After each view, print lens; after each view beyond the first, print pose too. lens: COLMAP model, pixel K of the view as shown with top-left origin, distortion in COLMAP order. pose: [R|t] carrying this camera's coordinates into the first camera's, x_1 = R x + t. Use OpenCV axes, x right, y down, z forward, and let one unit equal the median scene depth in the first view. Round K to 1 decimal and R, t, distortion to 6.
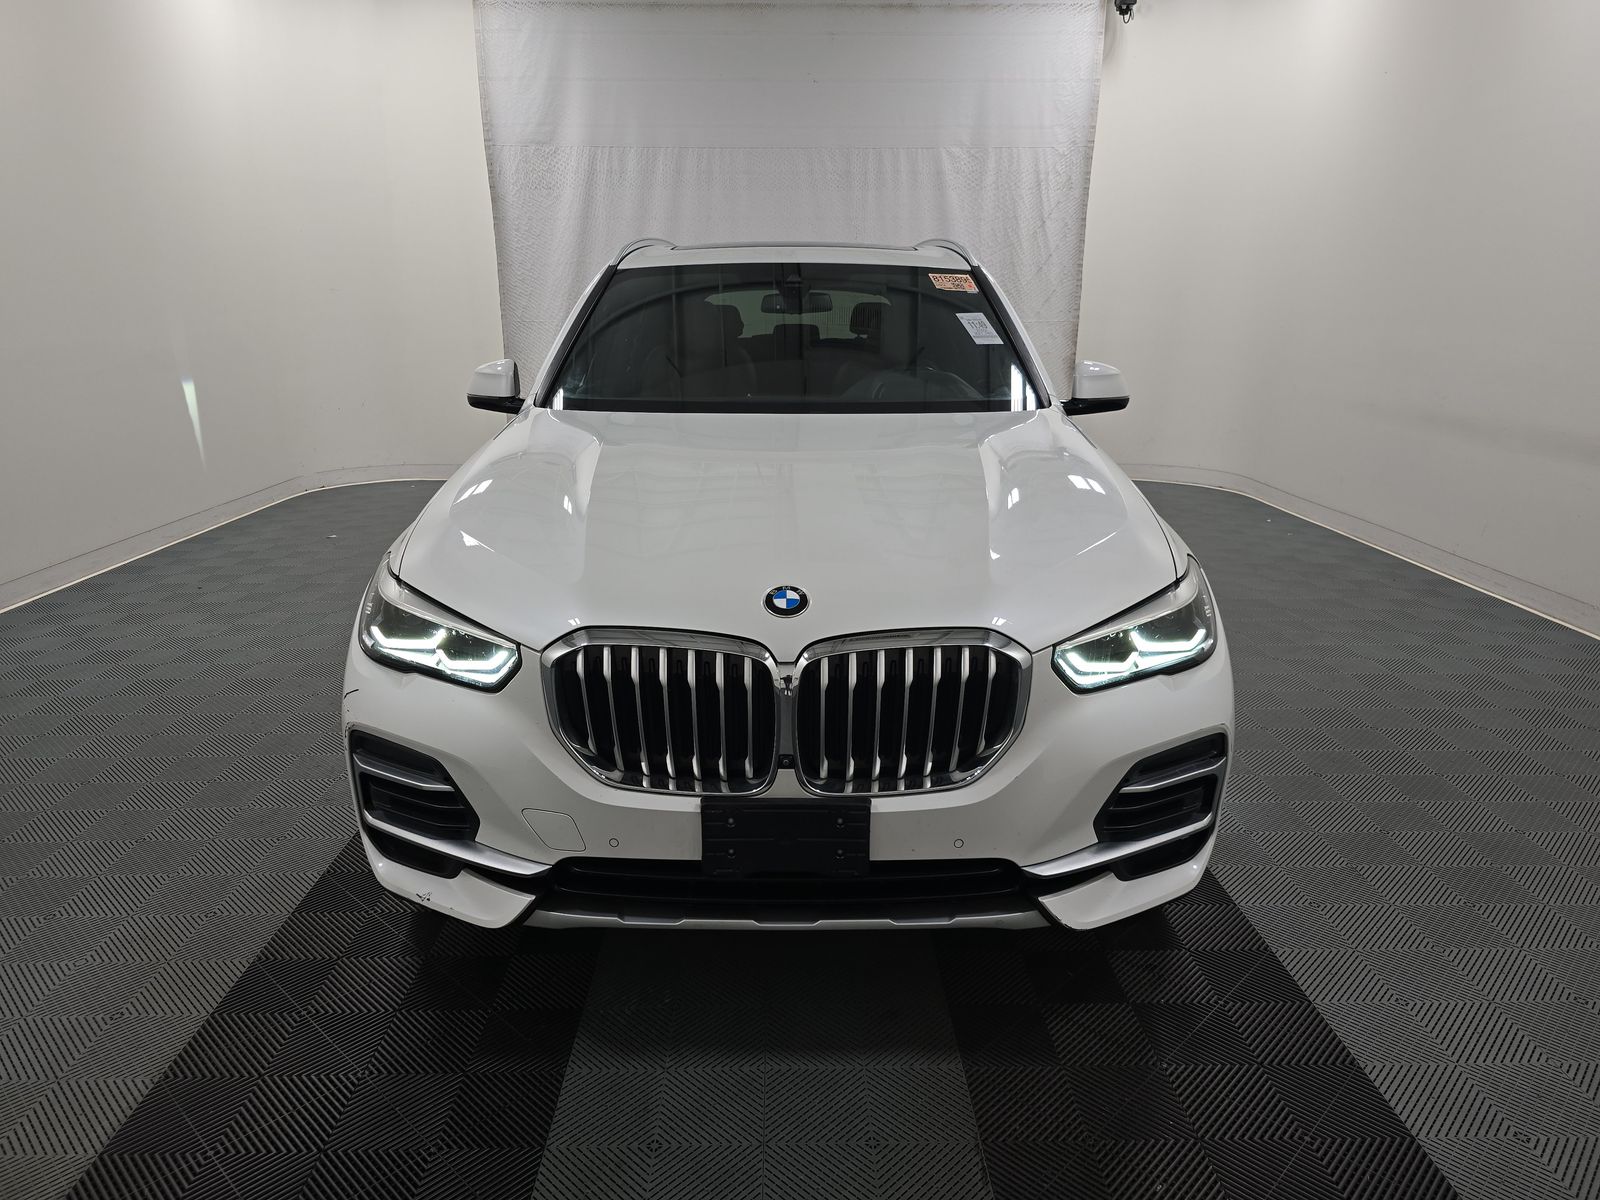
lens RADIAL K [[1080.7, 0, 801.6], [0, 1080.7, 605.8], [0, 0, 1]] dist [0.014607, -0.026384]
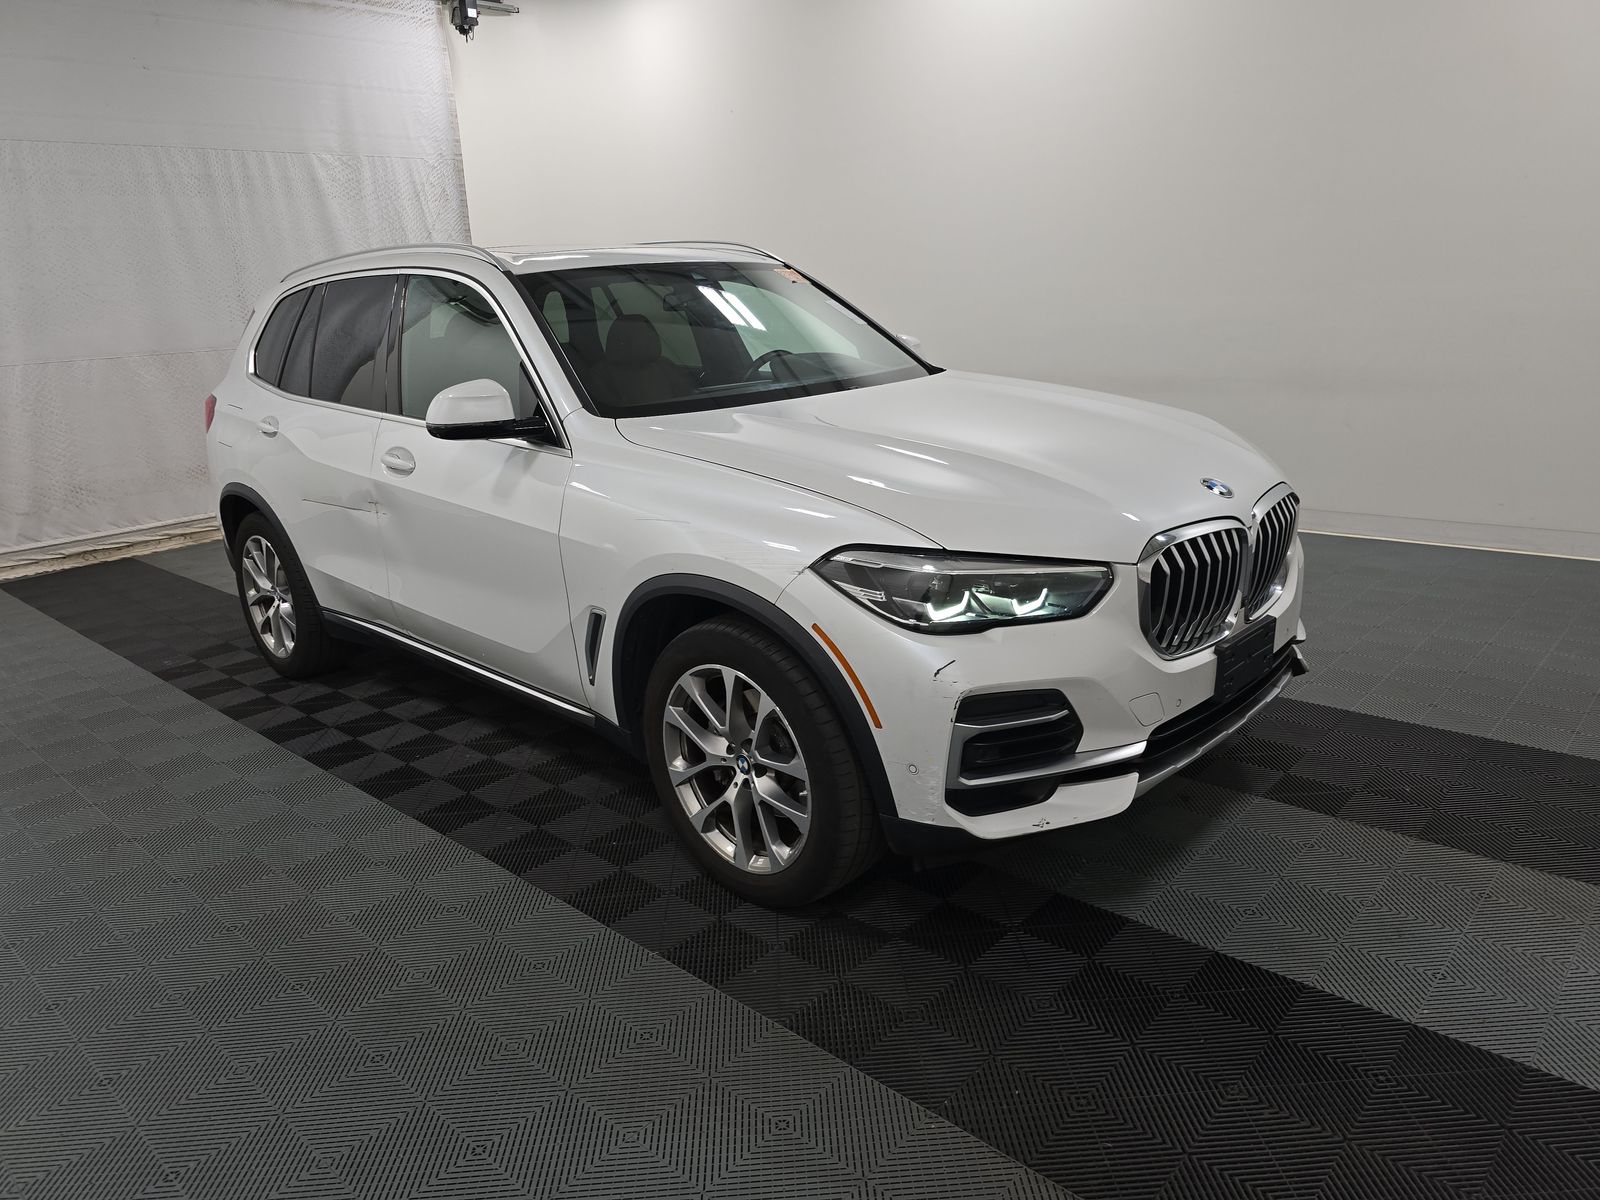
lens RADIAL K [[1080.7, 0, 801.6], [0, 1080.7, 605.8], [0, 0, 1]] dist [0.014607, -0.026384]
pose [[0.689445, -0.234264, 0.685409, -0.307302], [0.244041, 0.966058, 0.084708, -0.025041], [-0.681989, 0.108867, 0.723214, 0.085867]]
